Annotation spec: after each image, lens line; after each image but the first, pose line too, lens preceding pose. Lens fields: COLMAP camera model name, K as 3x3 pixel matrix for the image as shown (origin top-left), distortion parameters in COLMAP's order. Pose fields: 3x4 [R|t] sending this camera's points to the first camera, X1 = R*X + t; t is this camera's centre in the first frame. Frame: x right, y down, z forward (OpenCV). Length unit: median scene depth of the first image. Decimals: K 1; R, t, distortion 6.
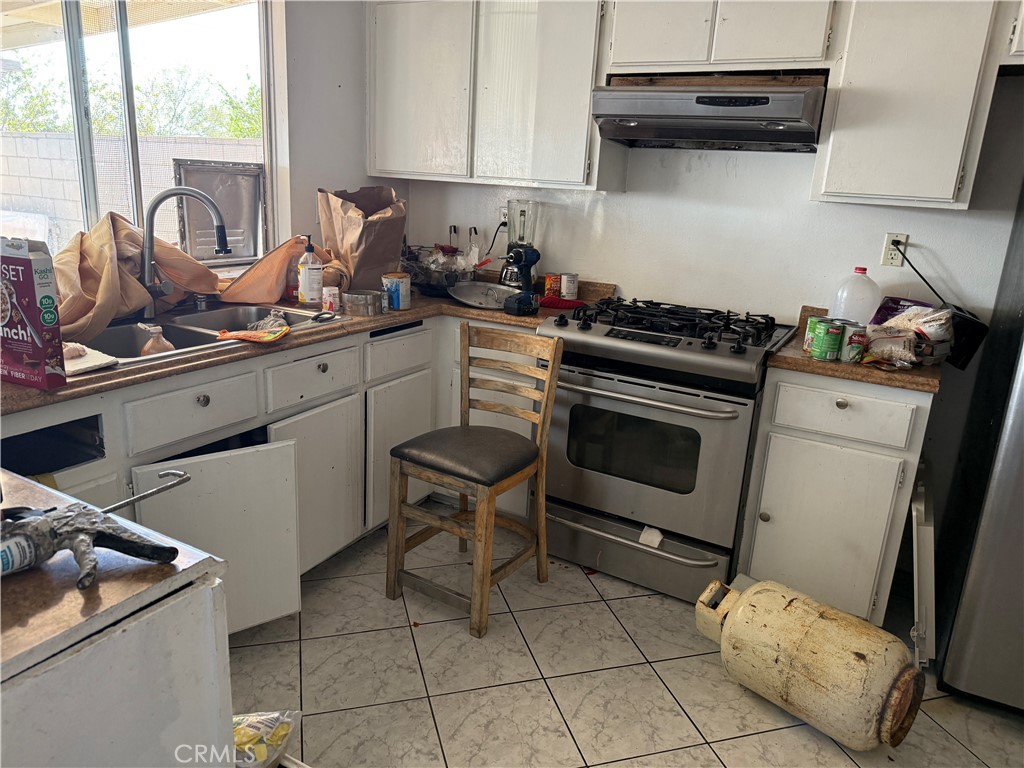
lens RADIAL K [[713.4, 0, 512.0], [0, 713.4, 384.0], [0, 0, 1]] dist [0.065167, -0.059555]
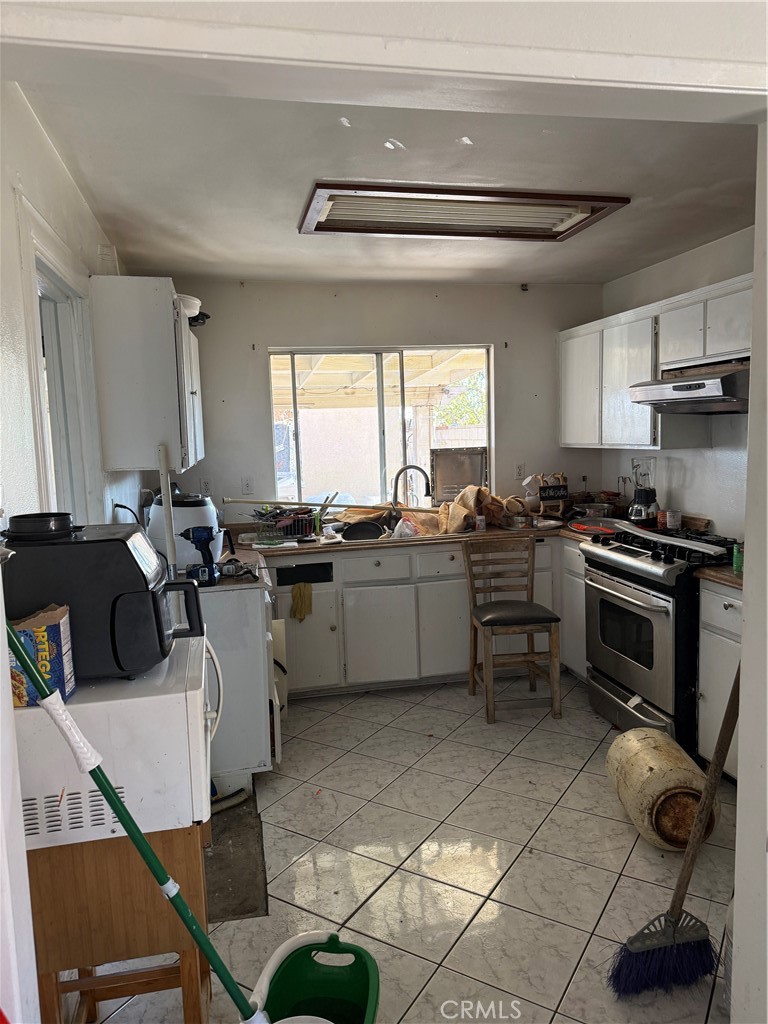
lens RADIAL K [[713.4, 0, 384.0], [0, 713.4, 512.0], [0, 0, 1]] dist [0.065167, -0.059555]
pose [[0.650541, 0.006951, -0.759439, 0.862260], [-0.136762, 0.984684, -0.108139, 0.071191], [0.747056, 0.174212, 0.641528, -0.266655]]
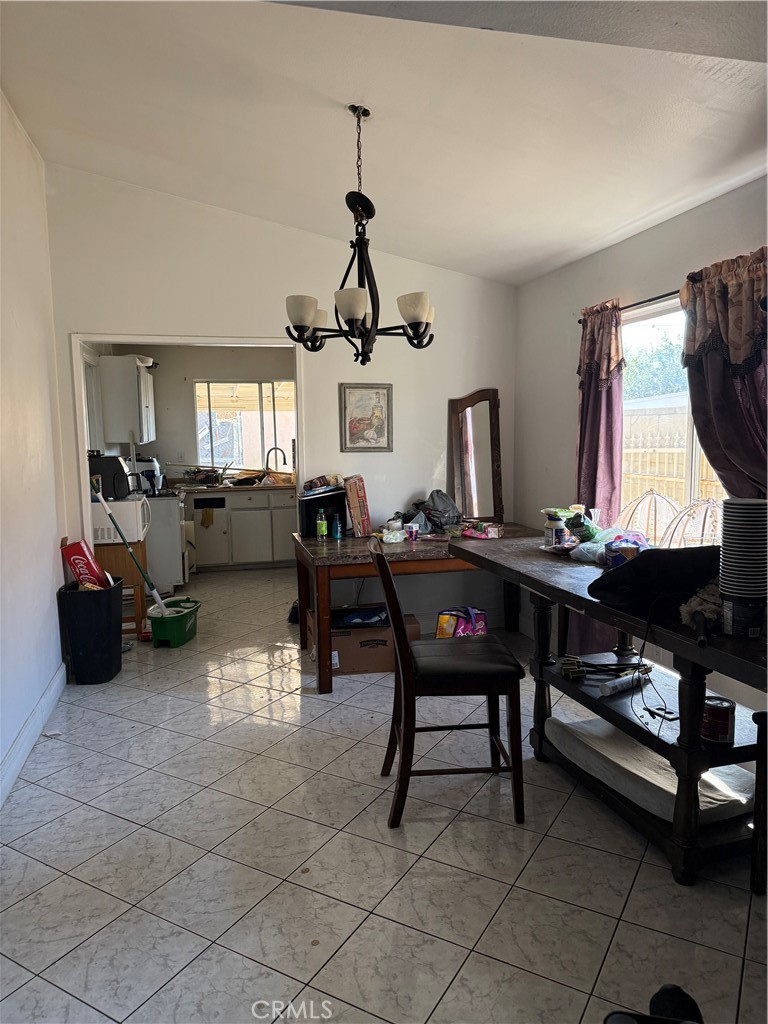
lens RADIAL K [[713.4, 0, 384.0], [0, 713.4, 512.0], [0, 0, 1]] dist [0.065167, -0.059555]
pose [[0.671563, 0.015936, -0.740776, 2.177015], [-0.143144, 0.983725, -0.108606, 0.304998], [0.726989, 0.178973, 0.662914, -0.771347]]
